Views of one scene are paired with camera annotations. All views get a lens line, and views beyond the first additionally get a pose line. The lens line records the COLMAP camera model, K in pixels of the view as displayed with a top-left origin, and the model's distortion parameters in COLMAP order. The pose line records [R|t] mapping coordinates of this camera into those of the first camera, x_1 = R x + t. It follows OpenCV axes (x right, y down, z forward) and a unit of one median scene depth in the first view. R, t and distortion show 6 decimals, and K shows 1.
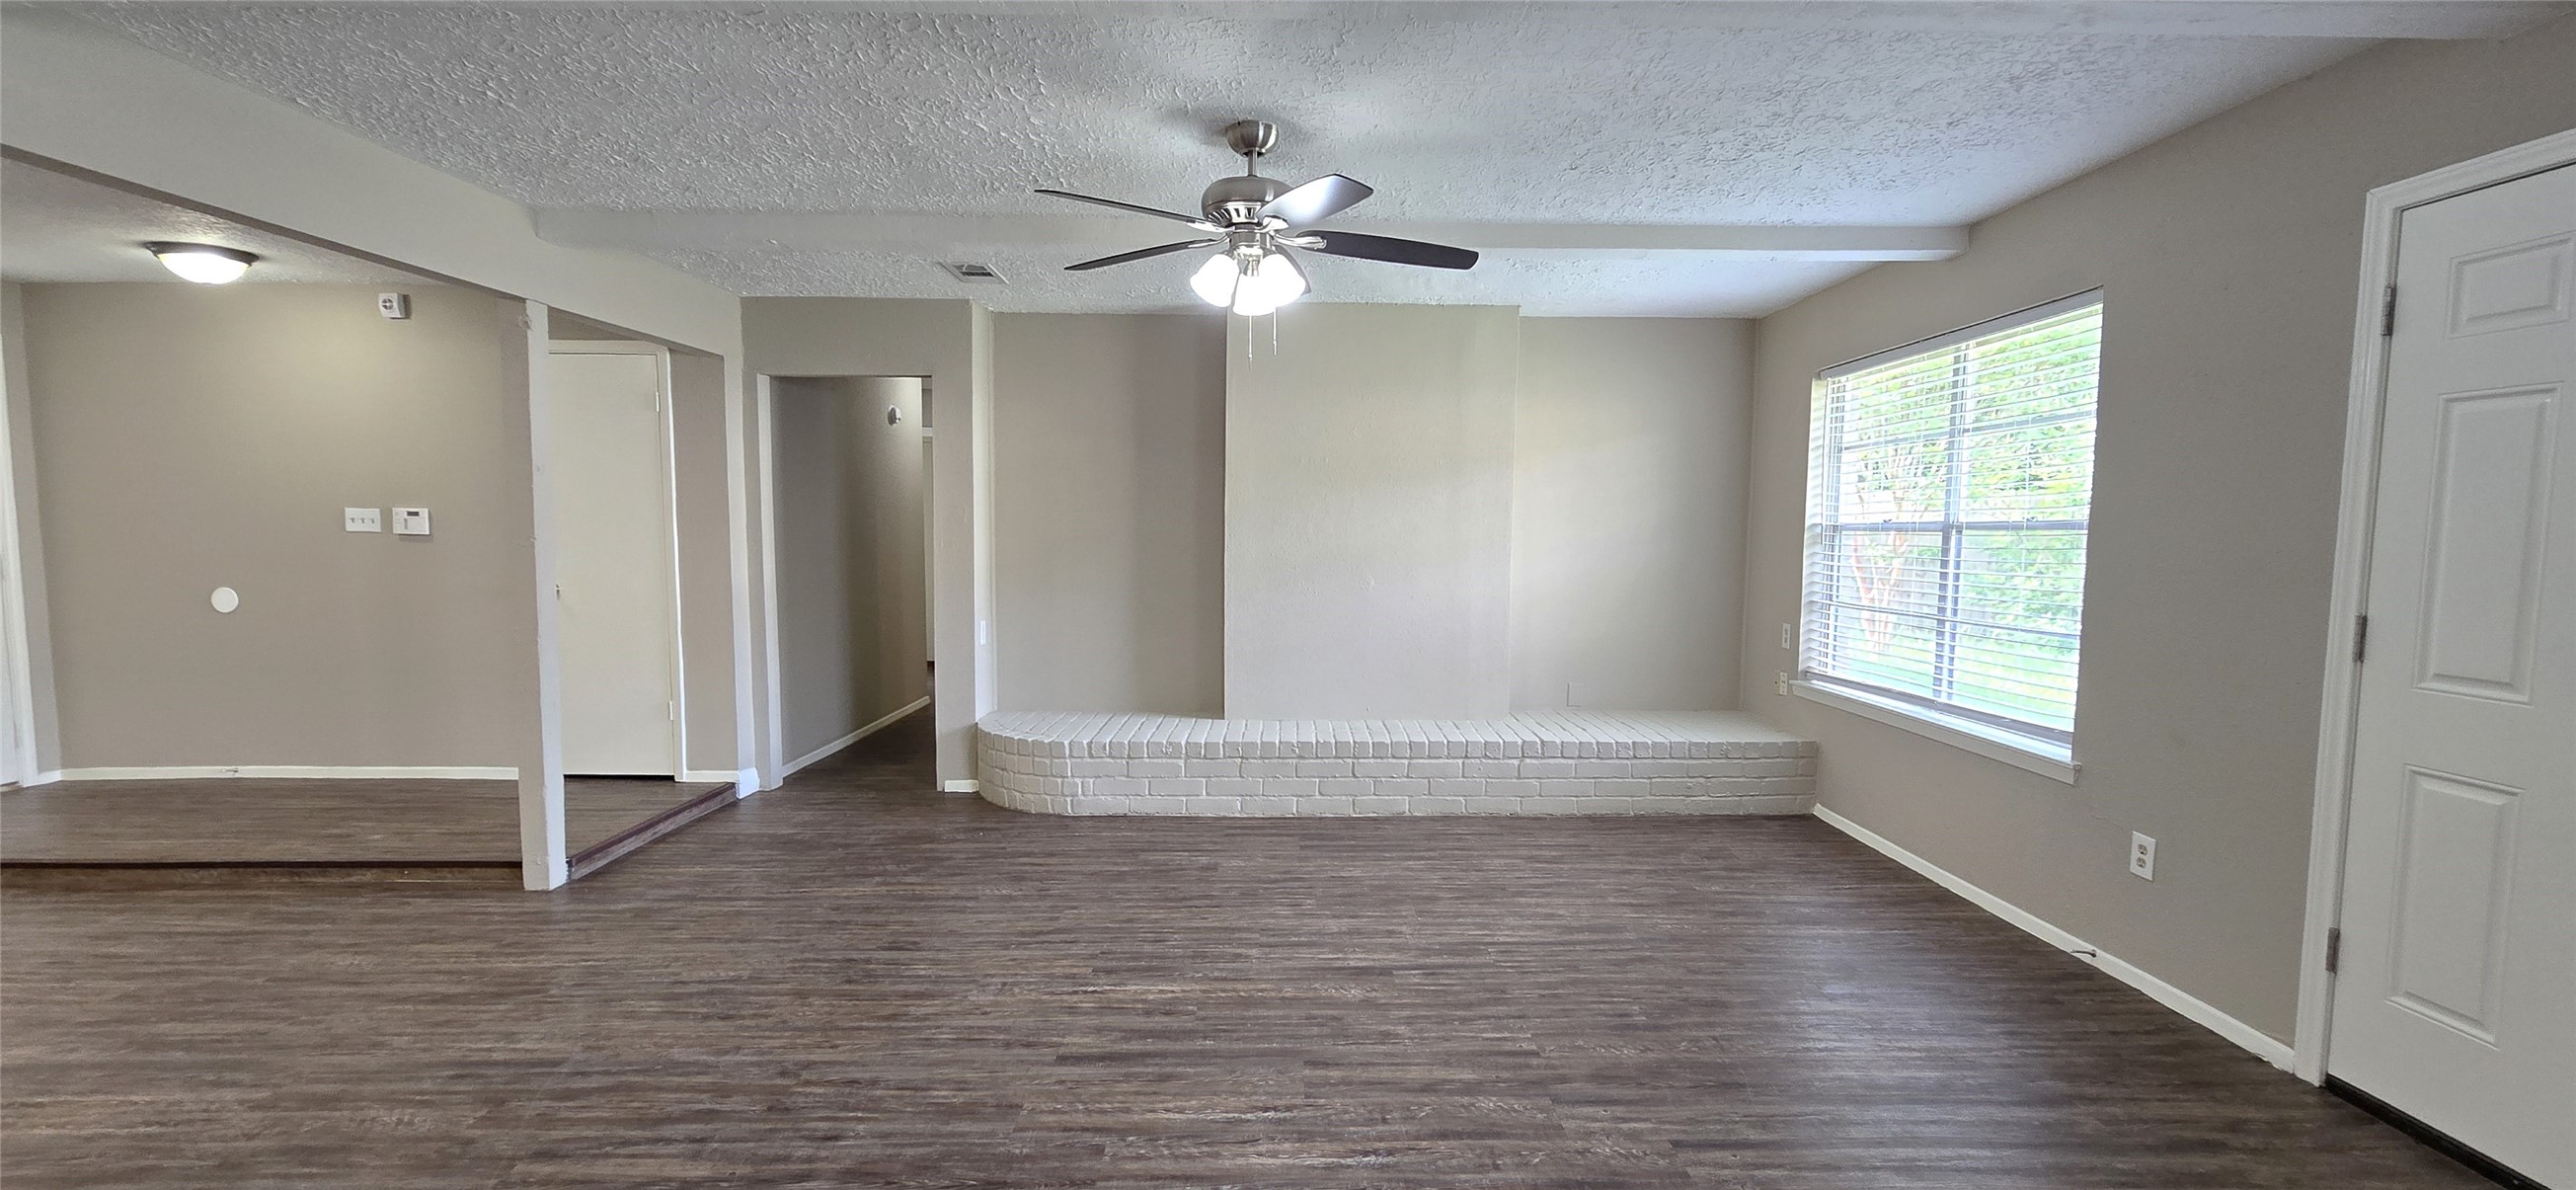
lens RADIAL K [[1061.9, 0, 1301.2], [0, 1061.9, 599.6], [0, 0, 1]] dist [0.000002, 0.000227]
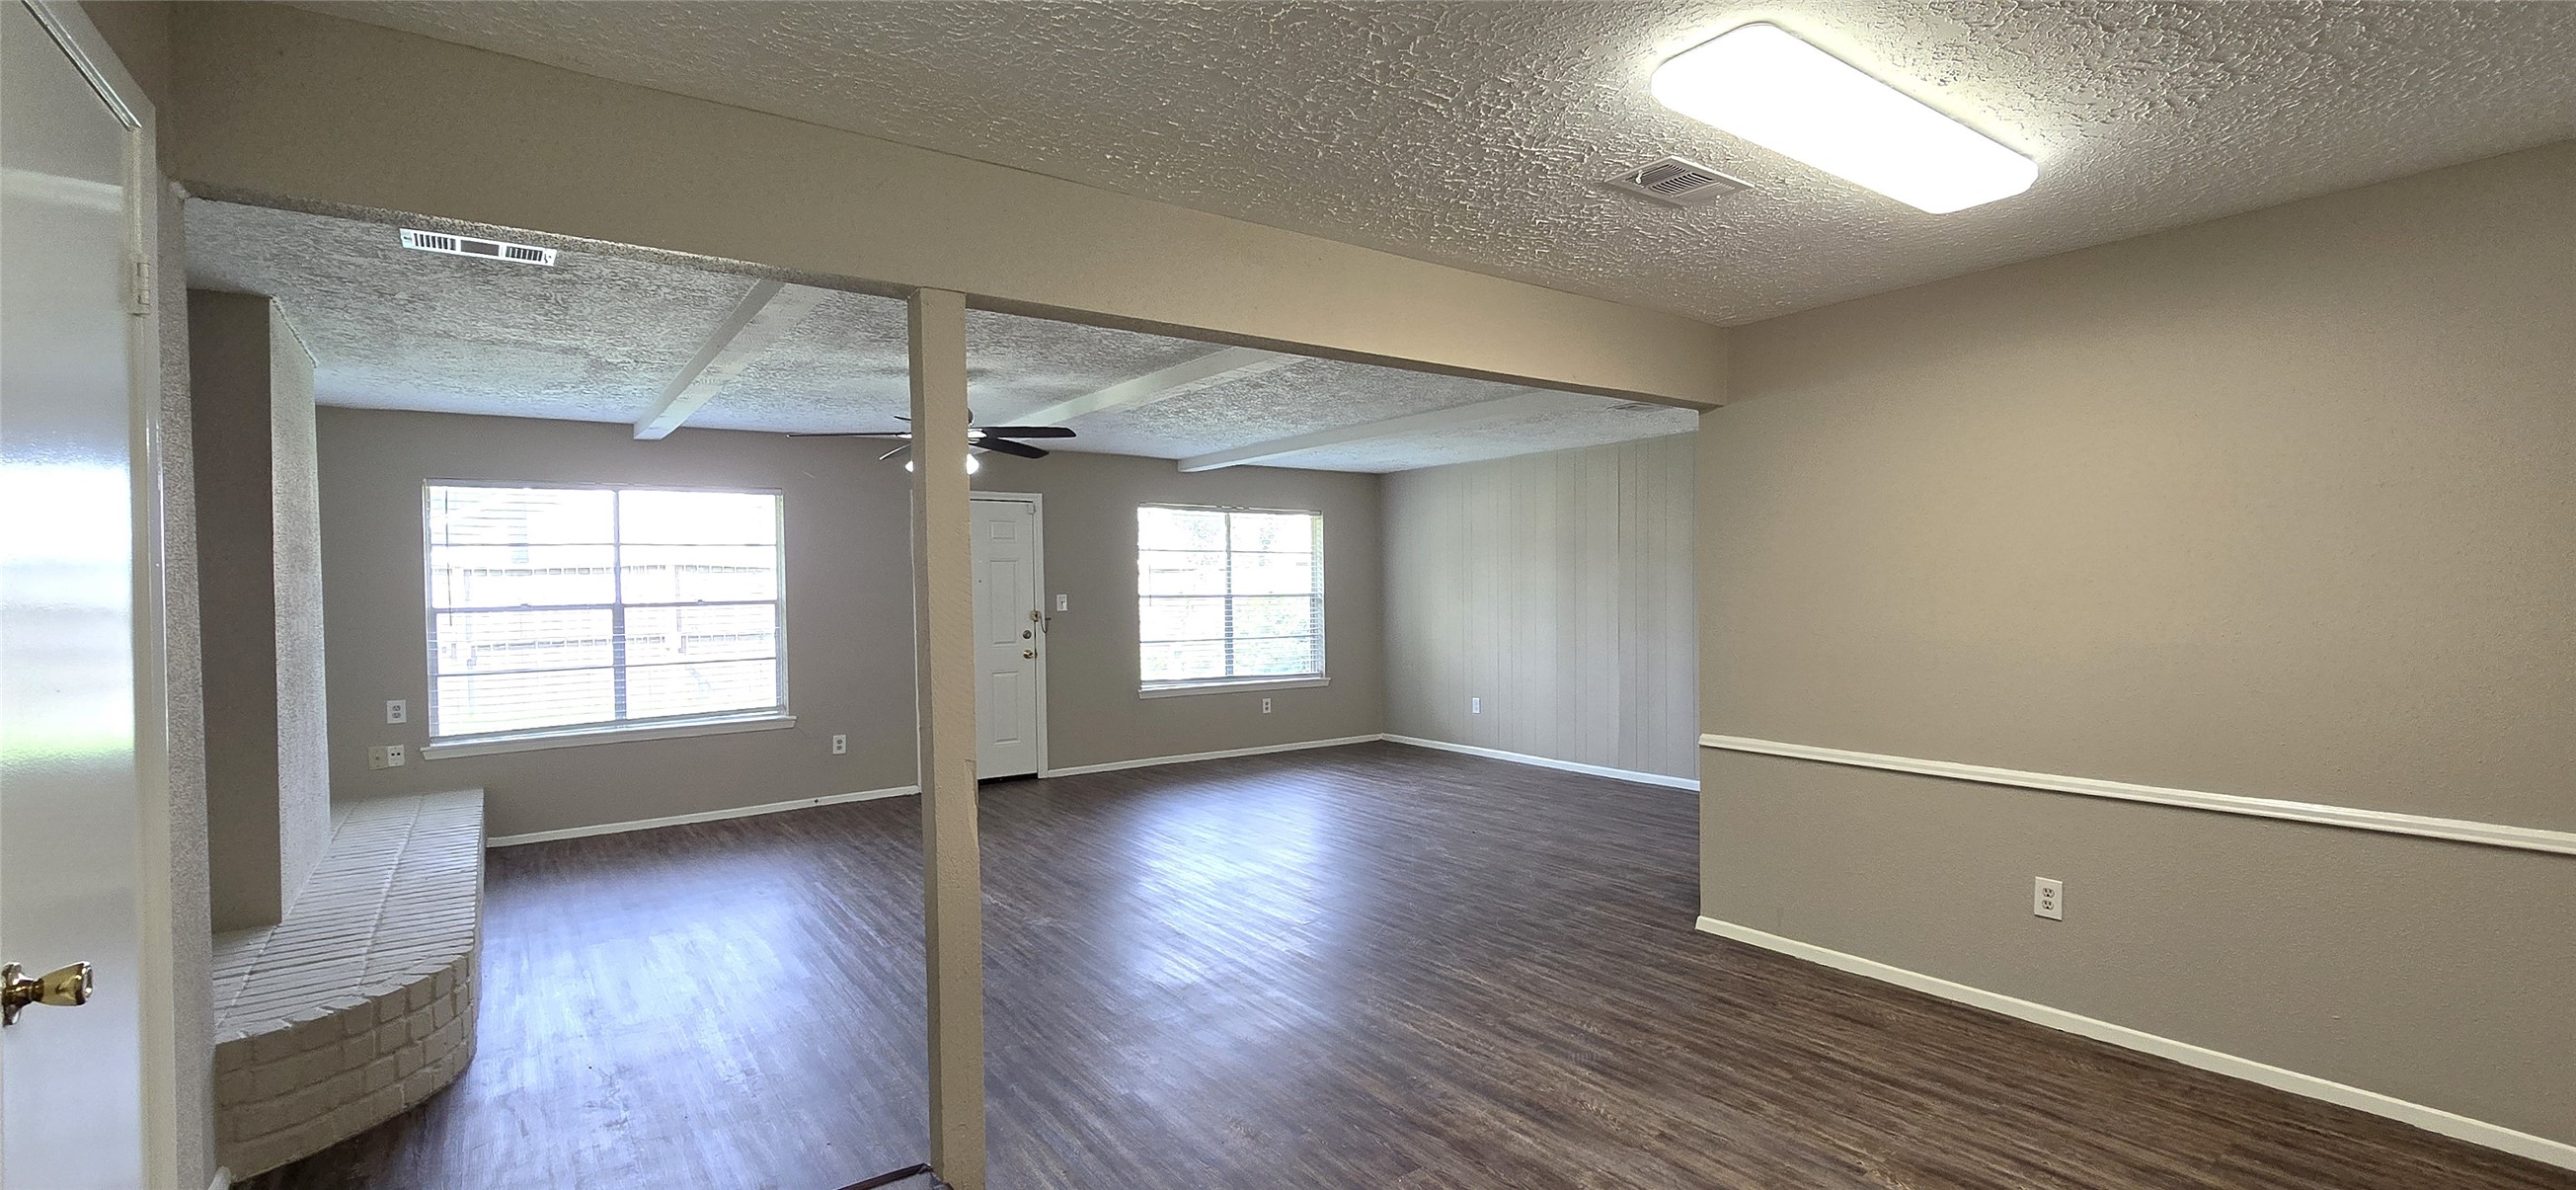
lens RADIAL K [[1111.5, 0, 1337.8], [0, 1111.5, 596.8], [0, 0, 1]] dist [-0.000759, -0.000073]
pose [[-0.592170, -0.010147, 0.805749, -1.333977], [0.069225, 0.995584, 0.063412, -0.113945], [-0.802834, 0.093329, -0.588852, 1.140004]]
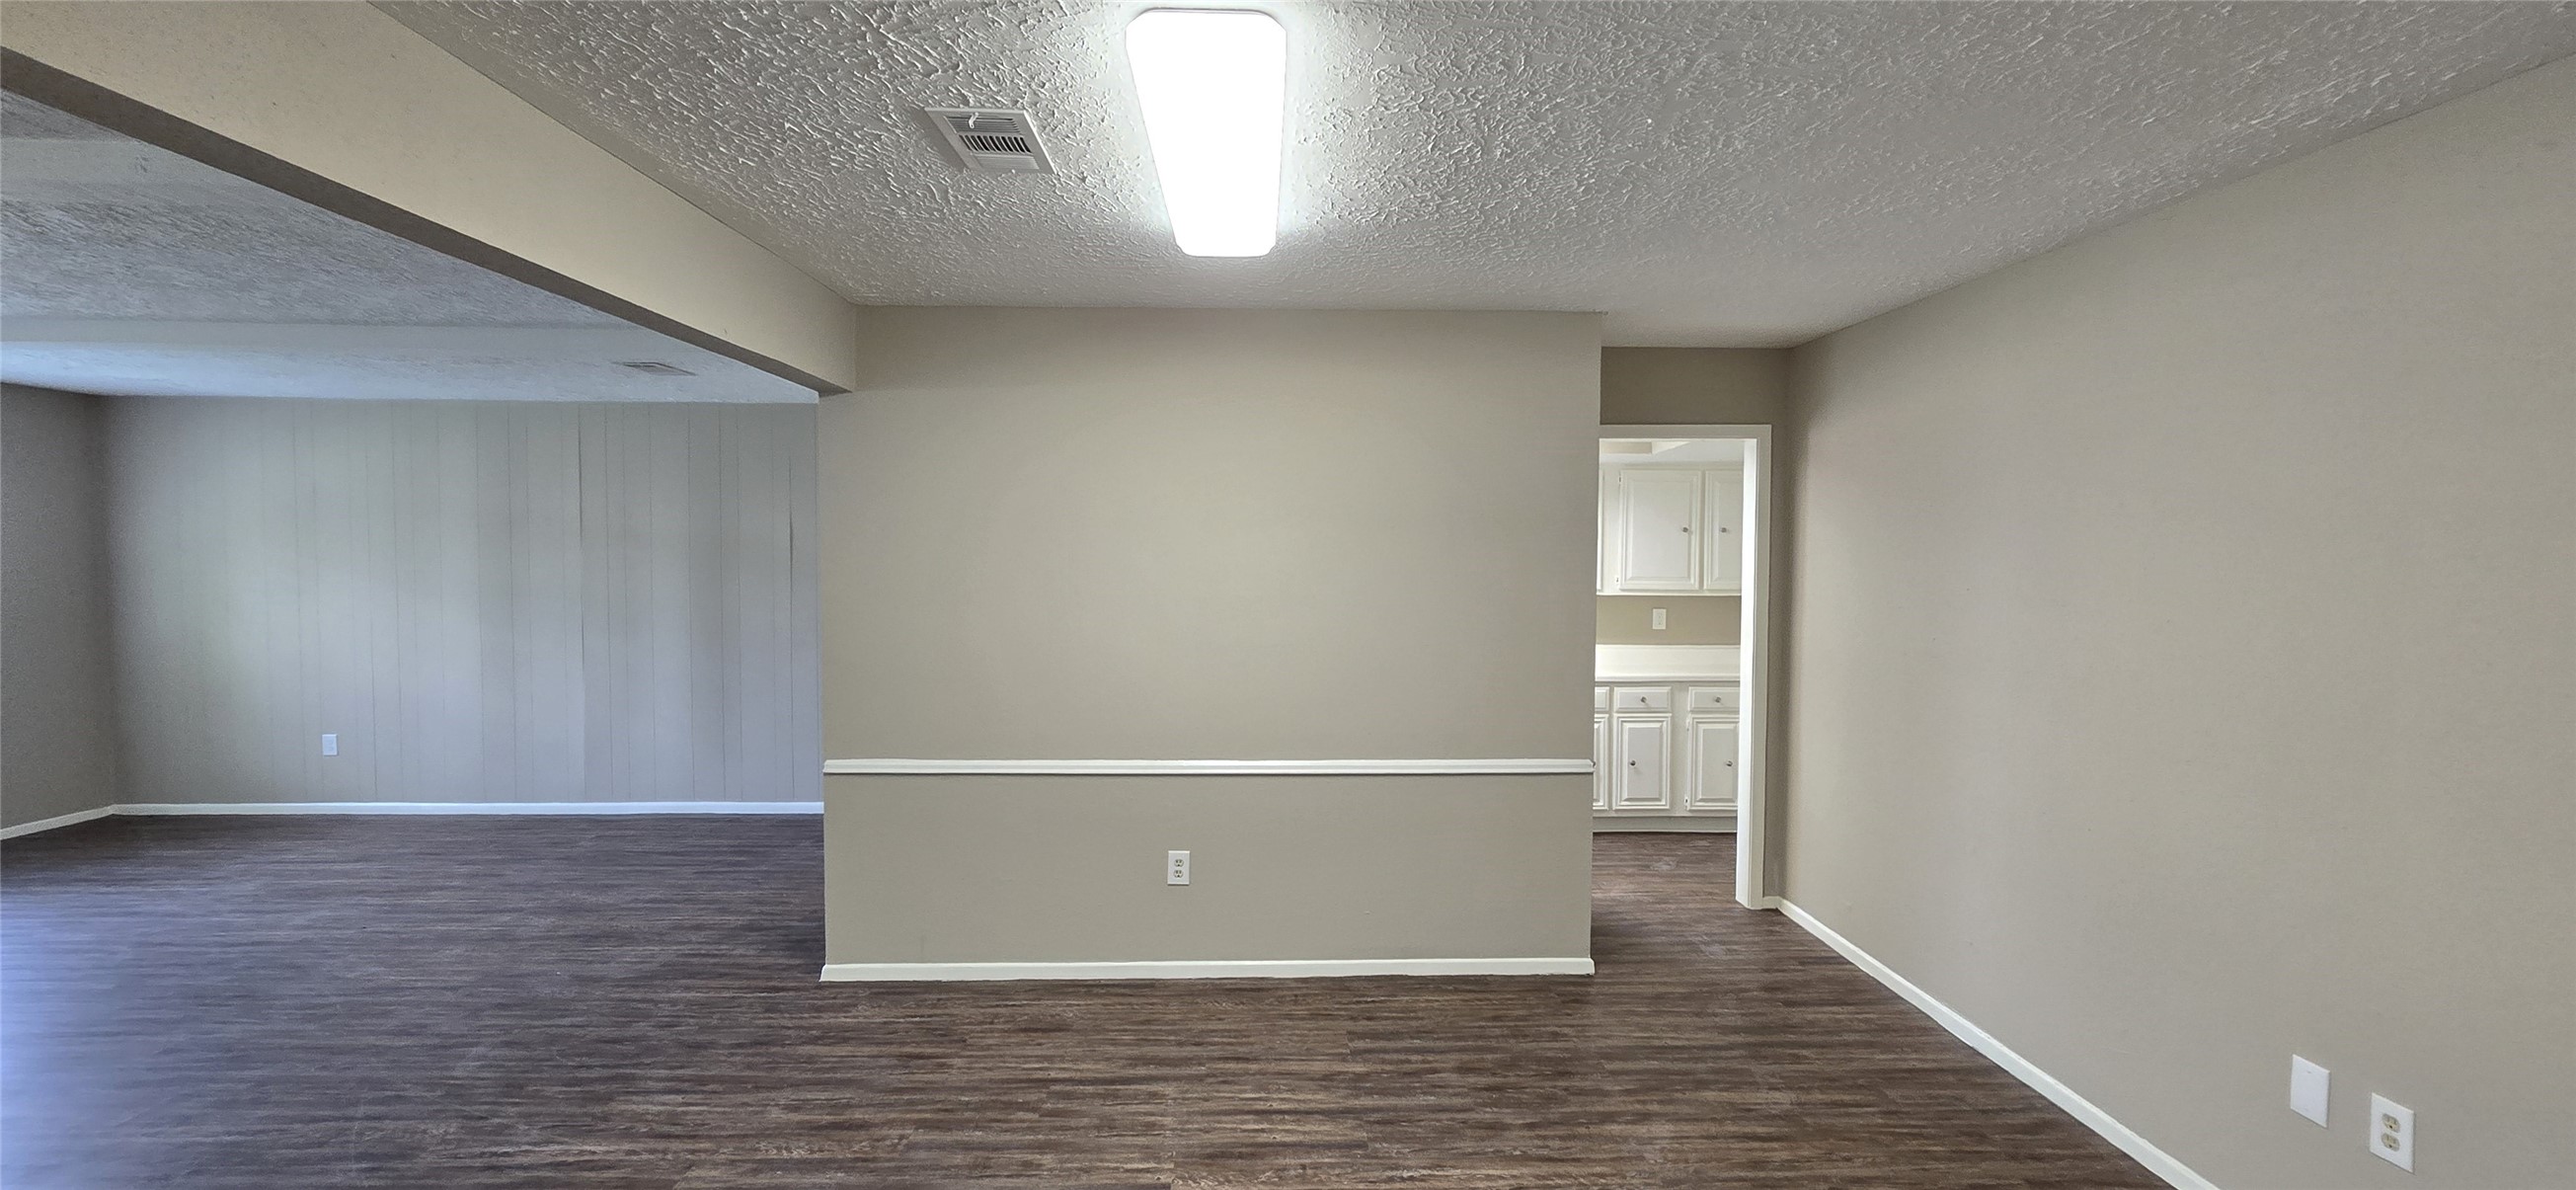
lens RADIAL K [[1061.9, 0, 1301.2], [0, 1061.9, 599.6], [0, 0, 1]] dist [0.000002, 0.000227]
pose [[-0.999701, -0.014766, -0.019485, -1.054429], [-0.016868, 0.993506, 0.112525, -0.136094], [0.017697, 0.112820, -0.993458, 1.131620]]
